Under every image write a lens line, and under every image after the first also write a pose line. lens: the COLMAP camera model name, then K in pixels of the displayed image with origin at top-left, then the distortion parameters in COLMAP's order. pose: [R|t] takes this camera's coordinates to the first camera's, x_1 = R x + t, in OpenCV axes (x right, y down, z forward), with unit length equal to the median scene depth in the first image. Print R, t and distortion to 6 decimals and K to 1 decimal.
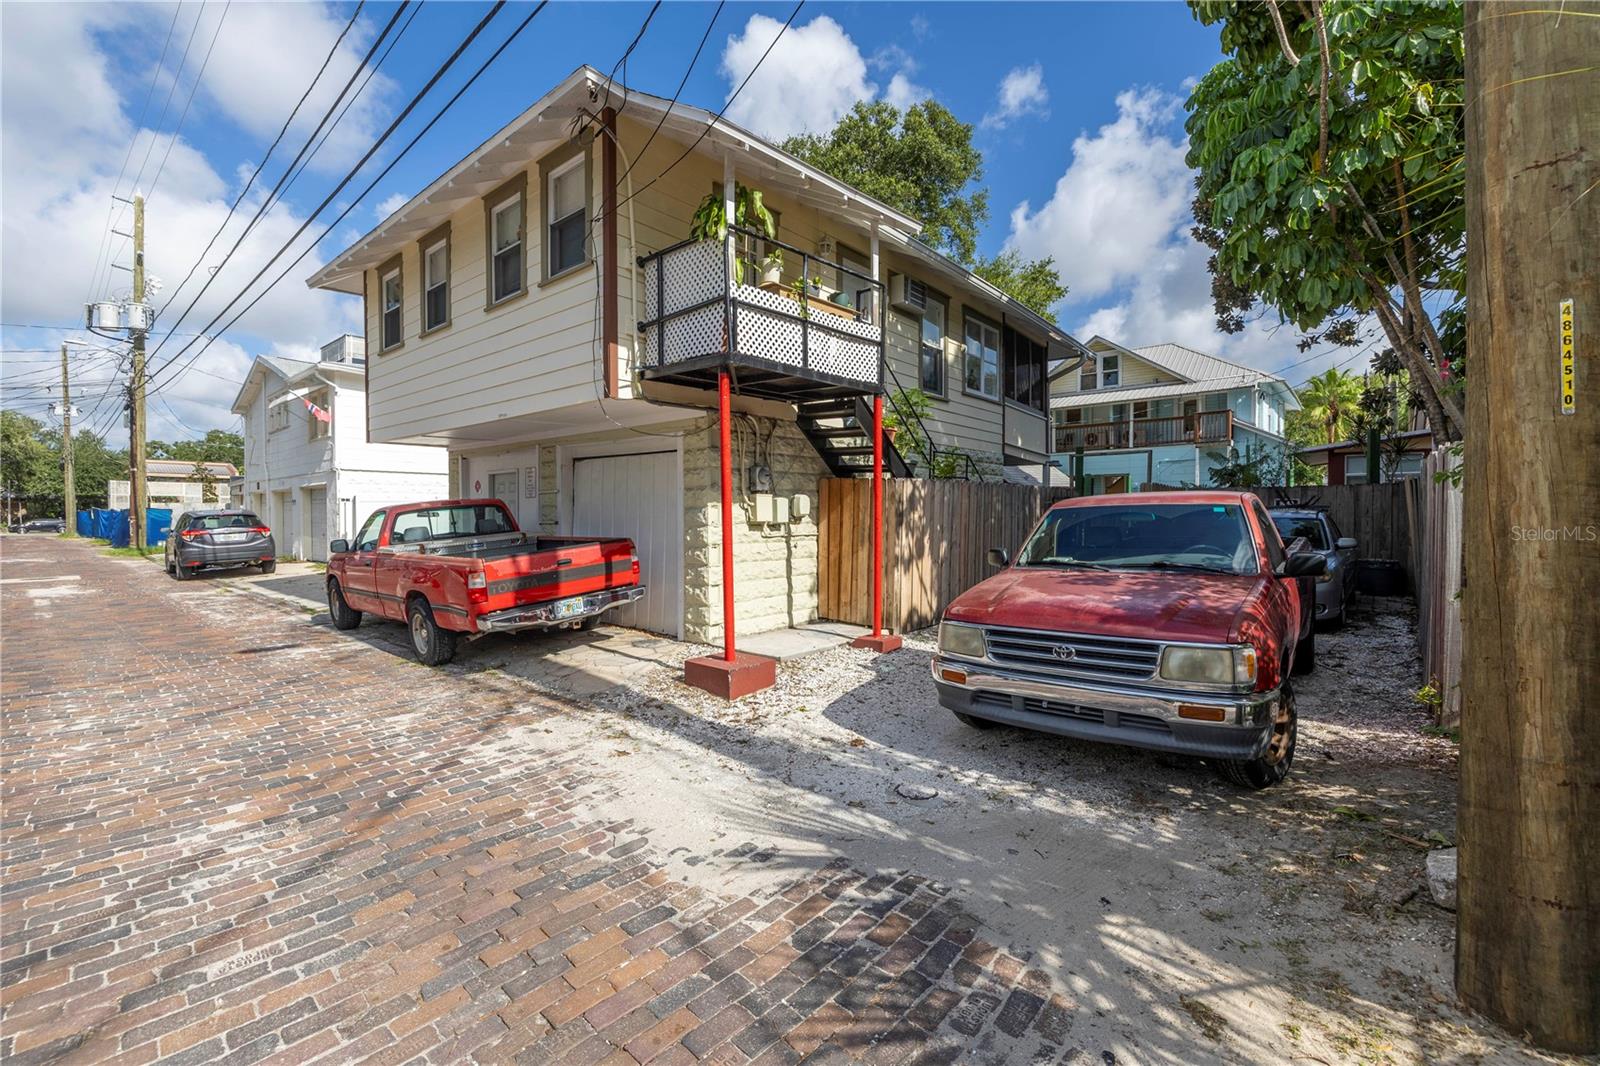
lens RADIAL K [[673.3, 0, 794.8], [0, 673.3, 526.6], [0, 0, 1]] dist [0.001989, 0.000065]
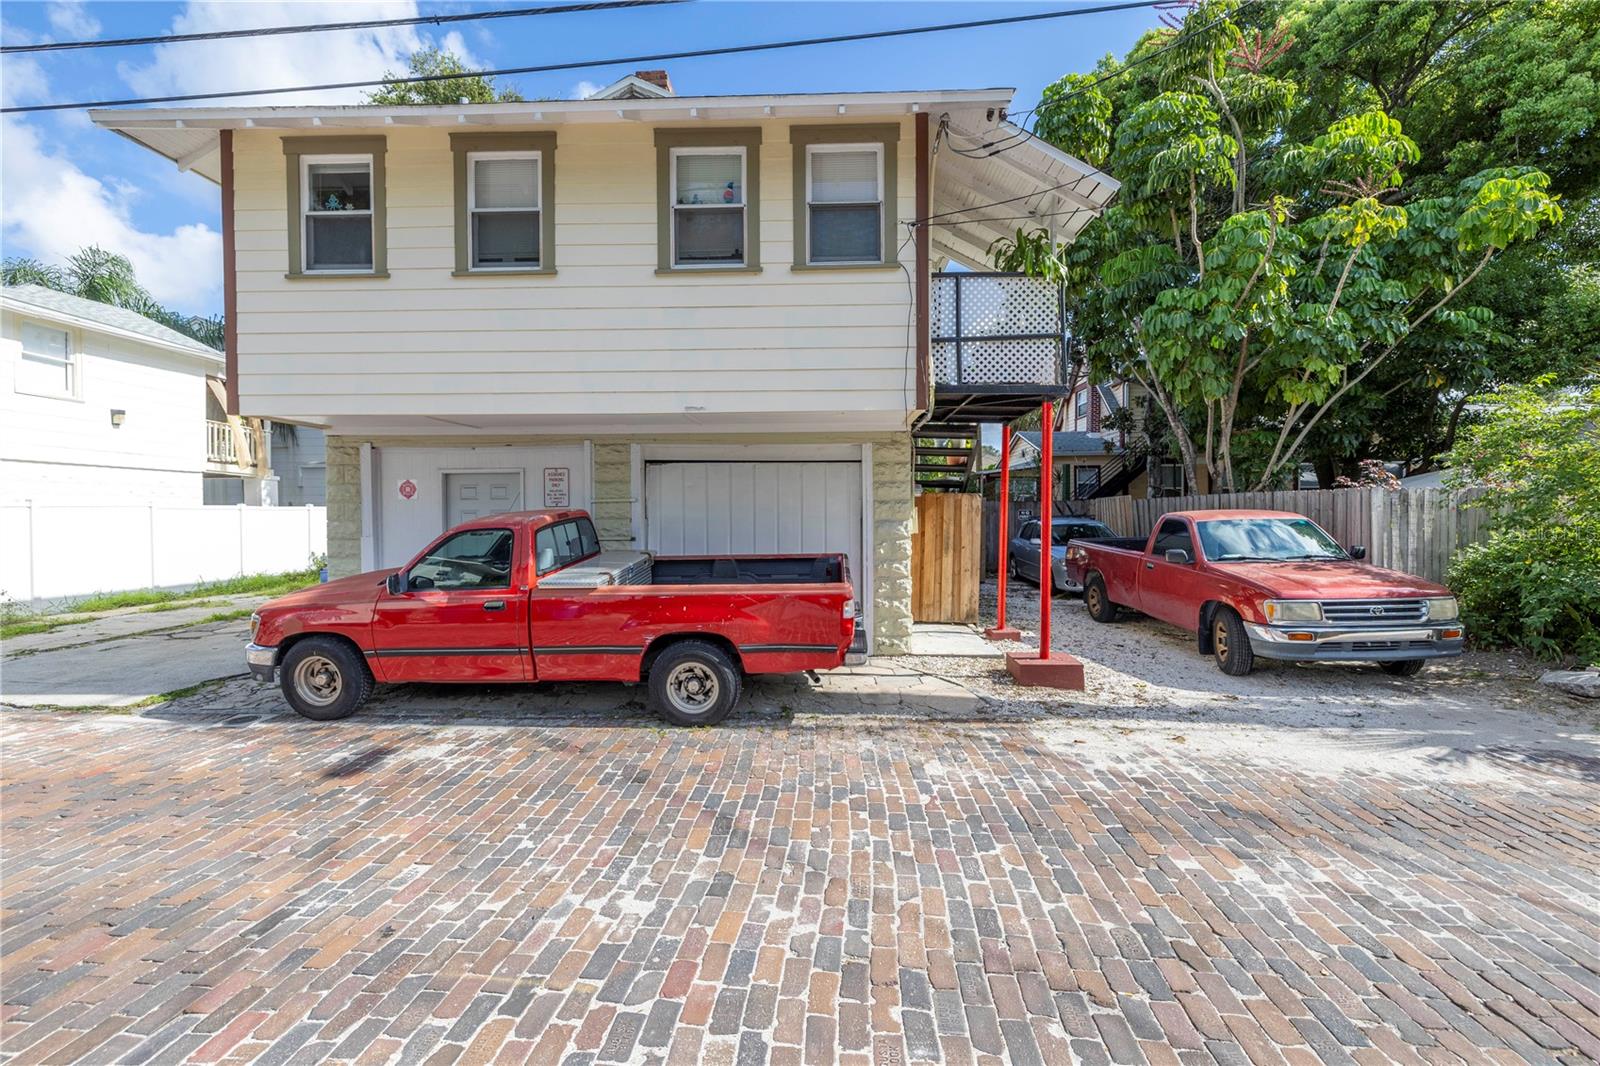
lens RADIAL K [[673.3, 0, 794.2], [0, 673.3, 527.7], [0, 0, 1]] dist [0.001989, 0.000065]
pose [[0.779406, -0.014378, 0.626354, -1.481277], [0.015947, 0.999868, 0.003108, -0.038145], [-0.626316, 0.007567, 0.779533, 0.510940]]
